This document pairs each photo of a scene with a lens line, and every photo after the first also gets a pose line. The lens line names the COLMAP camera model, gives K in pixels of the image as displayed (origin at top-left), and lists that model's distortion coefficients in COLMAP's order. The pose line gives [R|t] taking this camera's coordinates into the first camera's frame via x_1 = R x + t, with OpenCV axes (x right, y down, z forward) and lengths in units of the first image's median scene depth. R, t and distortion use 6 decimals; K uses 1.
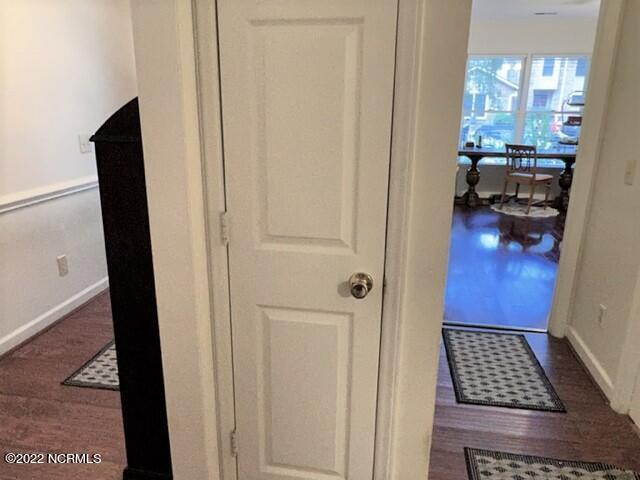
lens RADIAL K [[479.1, 0, 317.6], [0, 479.1, 240.4], [0, 0, 1]] dist [0.006830, -0.003725]
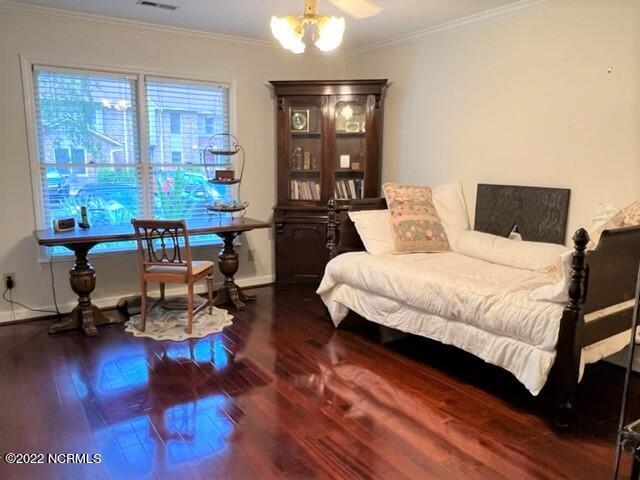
lens RADIAL K [[479.1, 0, 317.8], [0, 479.1, 245.5], [0, 0, 1]] dist [0.006830, -0.003725]
pose [[0.717737, -0.126384, 0.684748, 0.148833], [0.195178, 0.980484, -0.023613, -0.108954], [-0.668400, 0.150596, 0.728397, 0.421207]]
